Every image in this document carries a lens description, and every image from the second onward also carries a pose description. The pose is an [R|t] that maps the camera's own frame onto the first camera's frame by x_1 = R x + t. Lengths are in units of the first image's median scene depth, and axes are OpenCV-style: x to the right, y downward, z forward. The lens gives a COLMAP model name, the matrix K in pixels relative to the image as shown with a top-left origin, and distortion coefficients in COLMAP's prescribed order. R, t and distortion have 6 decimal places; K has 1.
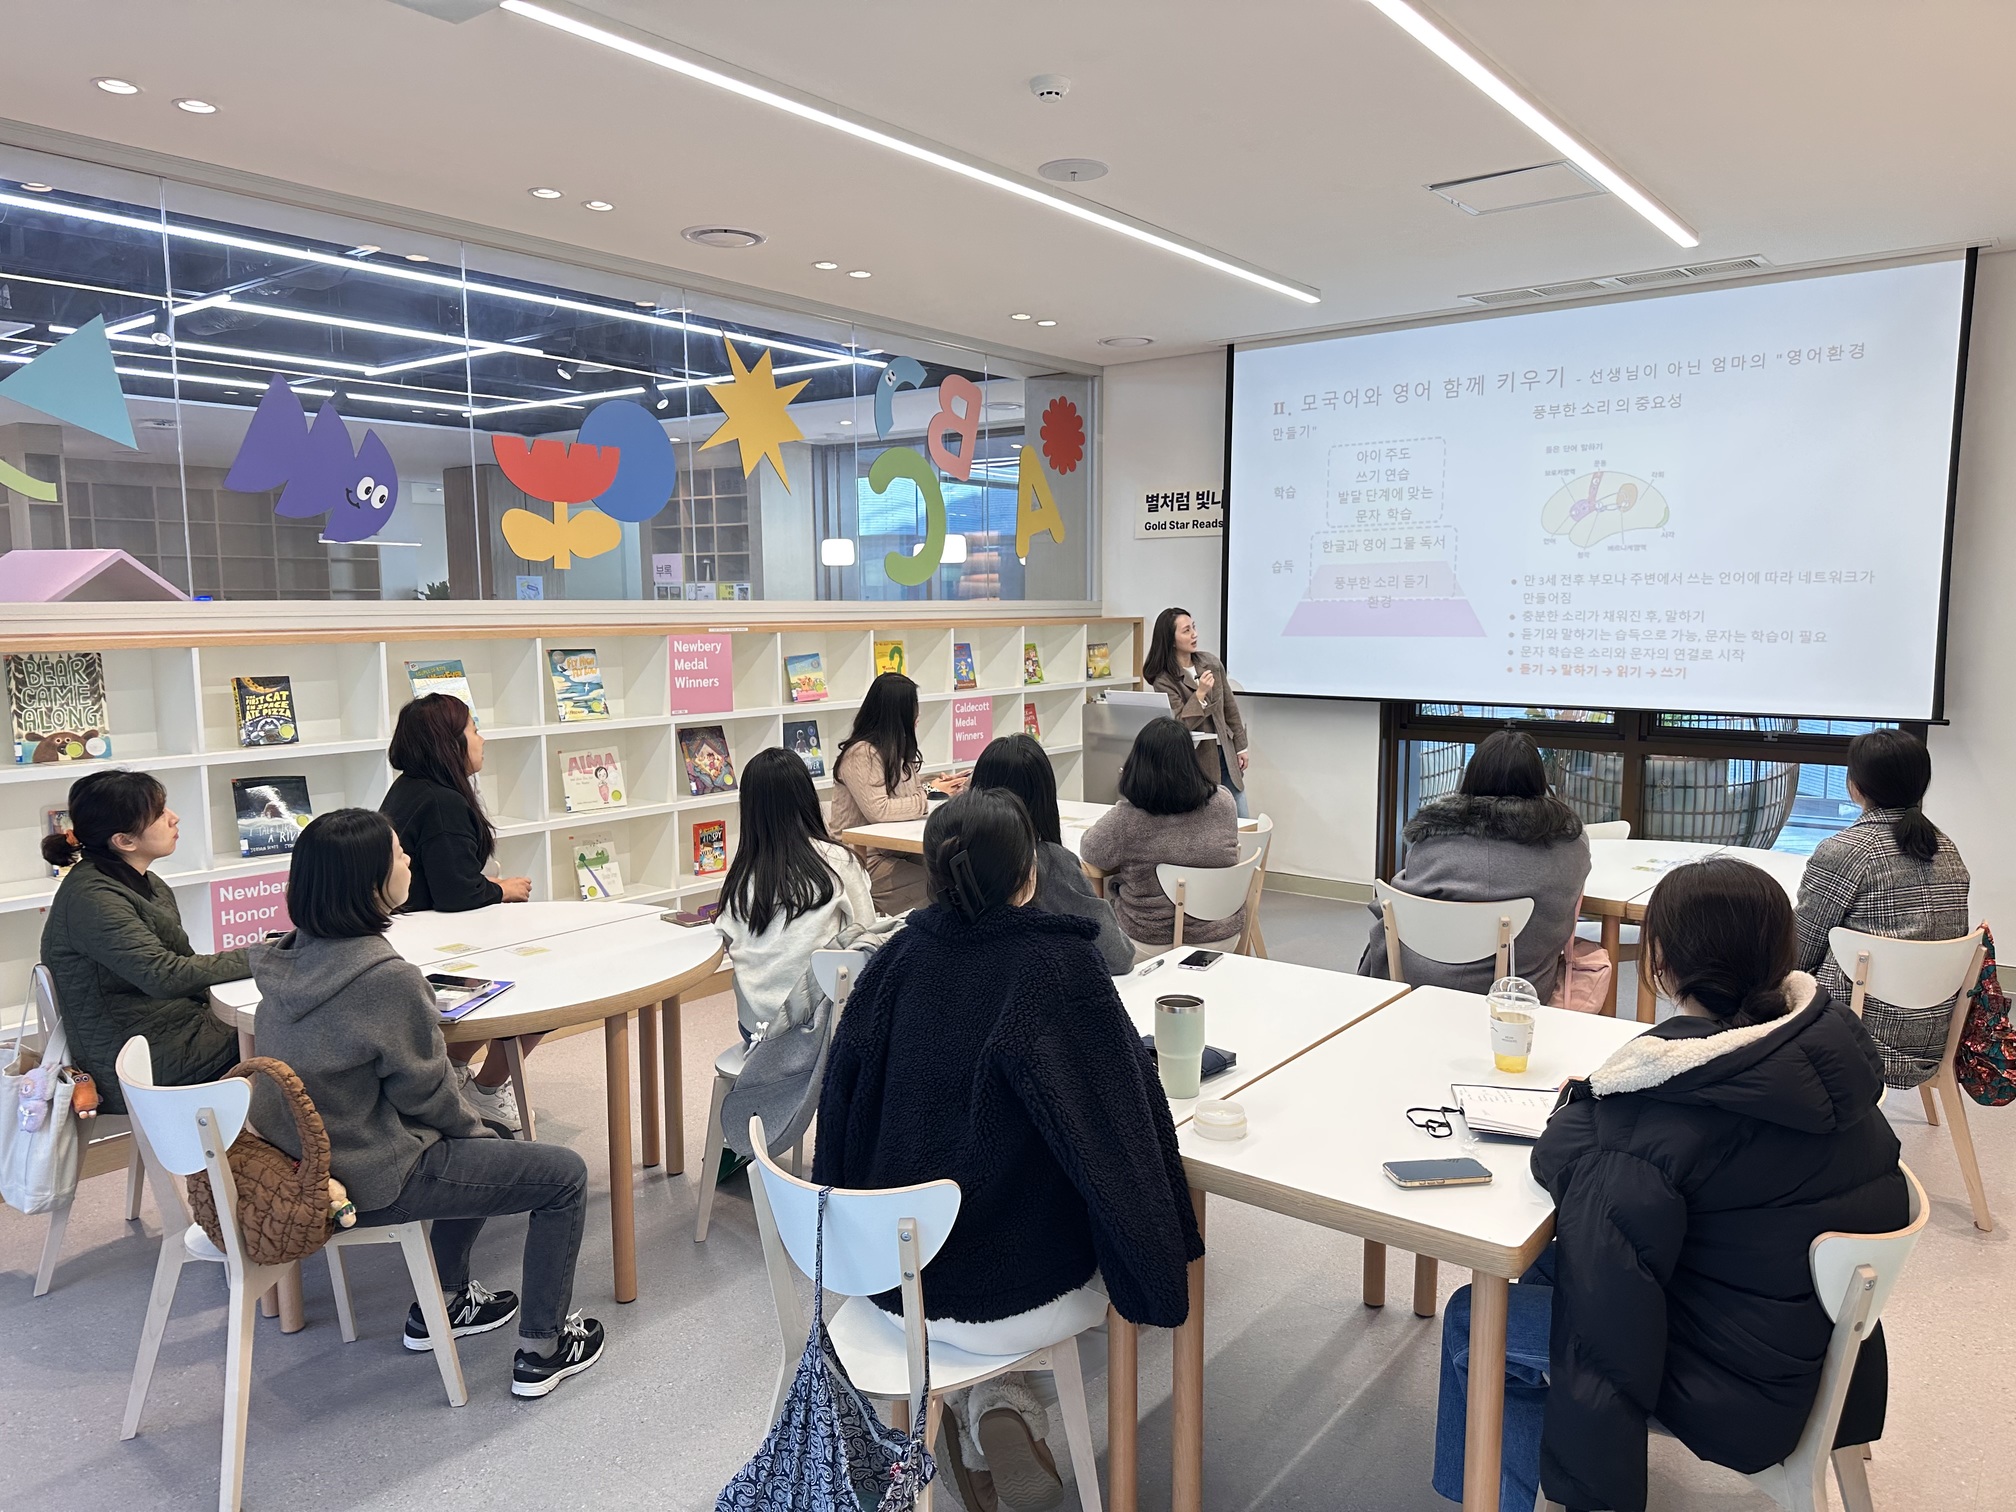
lens RADIAL K [[1403.8, 0, 1008.0], [0, 1403.8, 756.0], [0, 0, 1]] dist [0.129960, -0.175092]
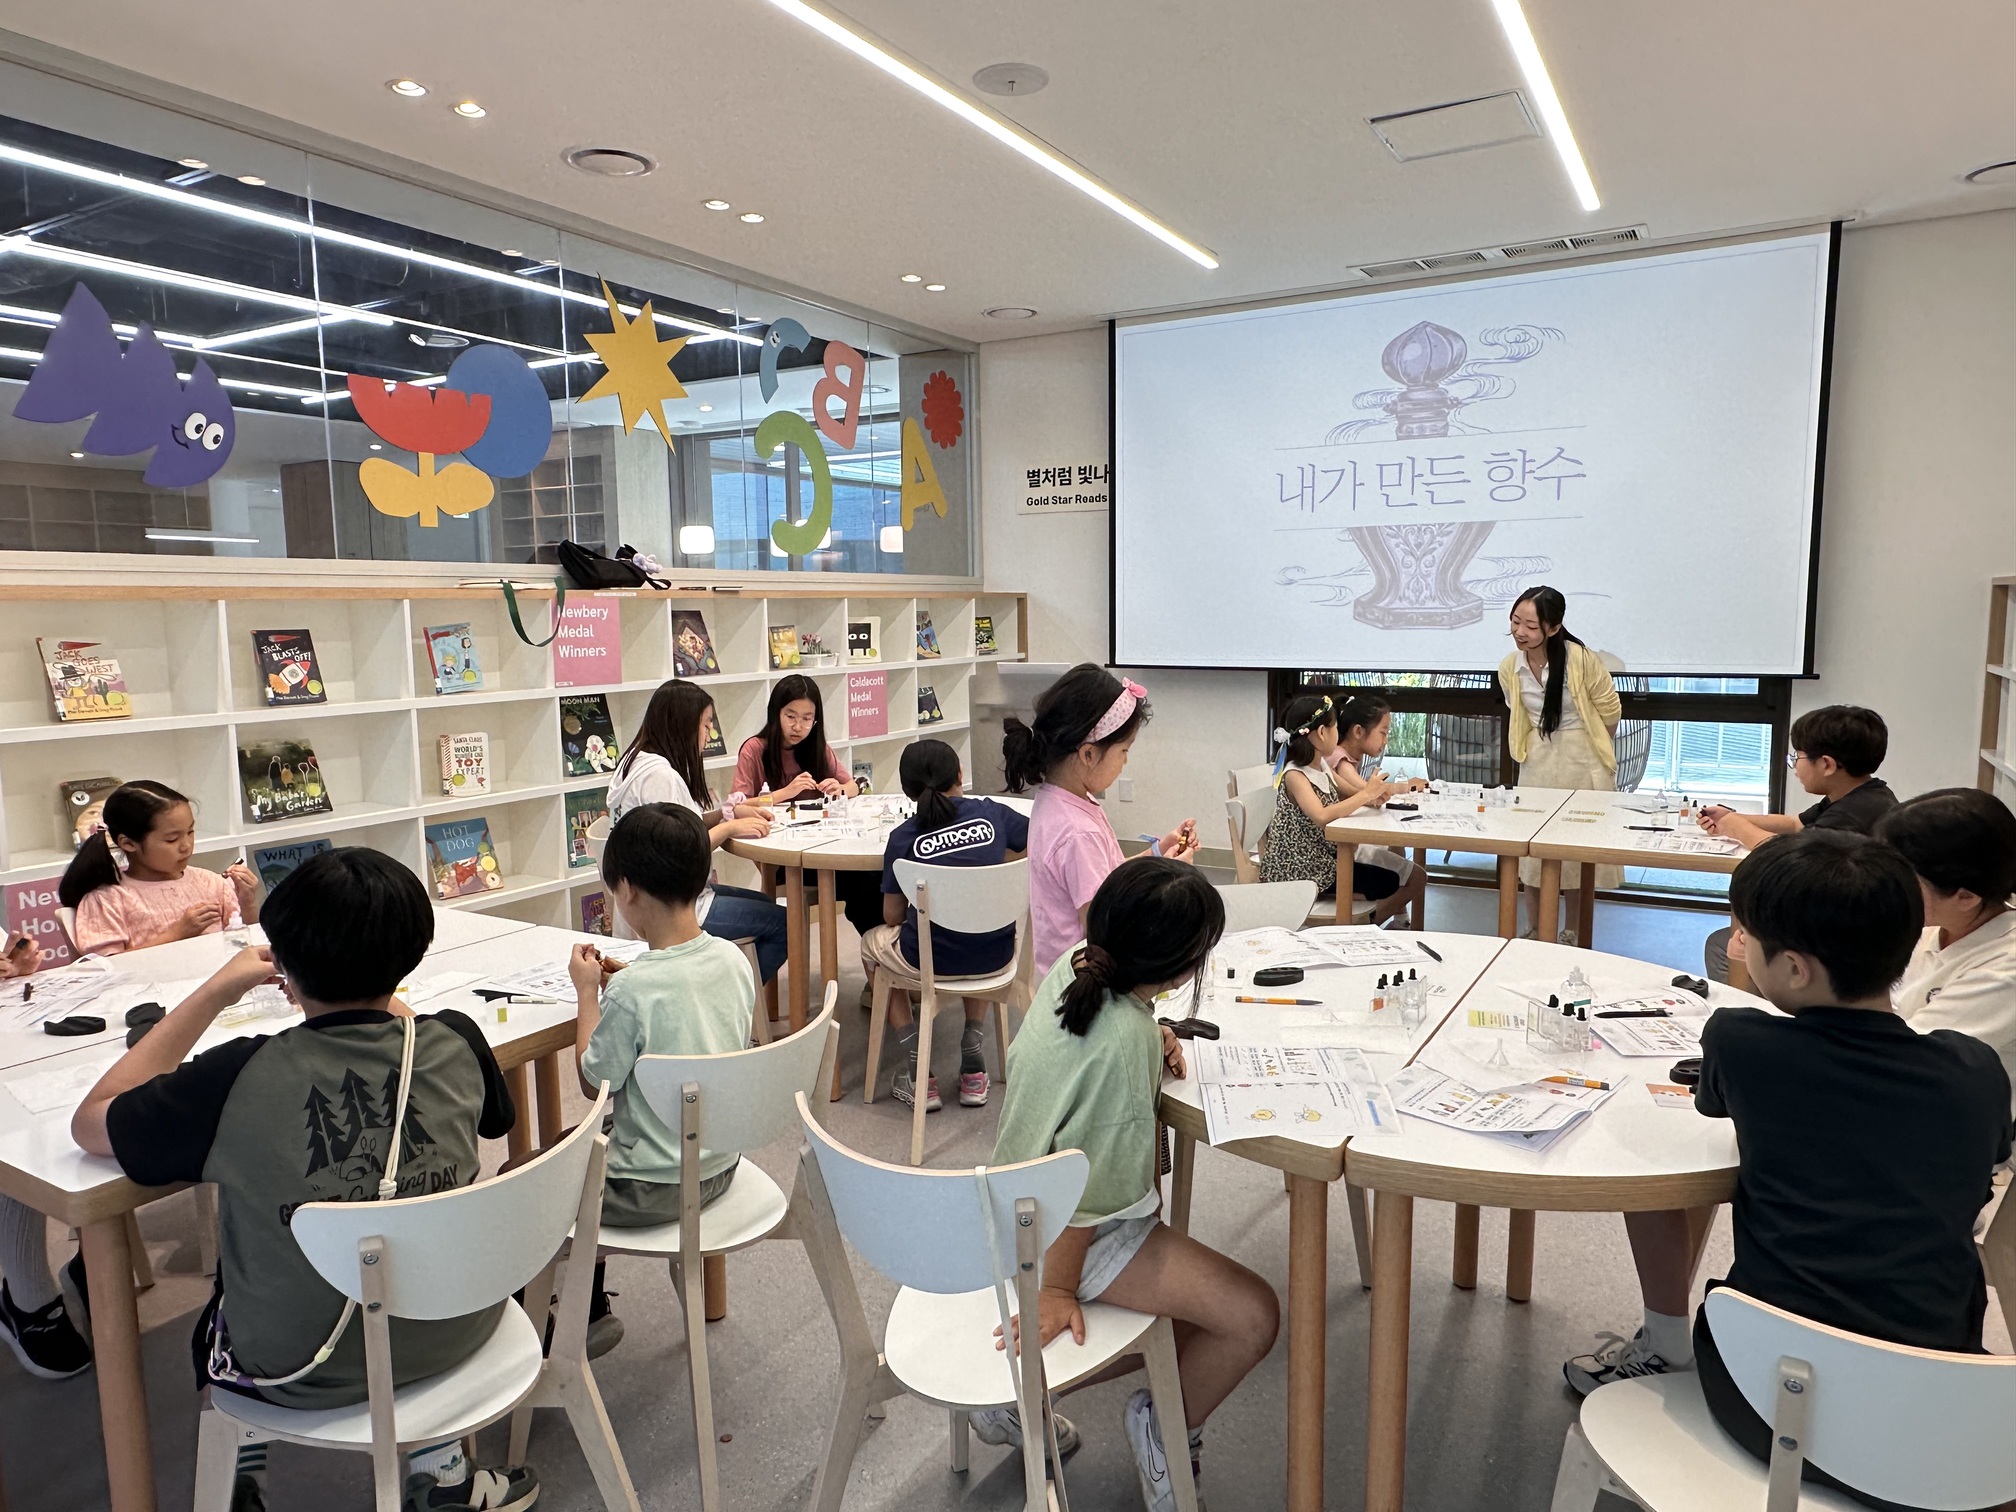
lens RADIAL K [[1290.8, 0, 1008.0], [0, 1290.8, 756.0], [0, 0, 1]] dist [-0.002812, -0.002539]
pose [[0.991065, -0.022634, 0.131446, -0.047942], [0.021783, 0.999731, 0.007904, 0.011532], [-0.131590, -0.004970, 0.991292, 0.113320]]
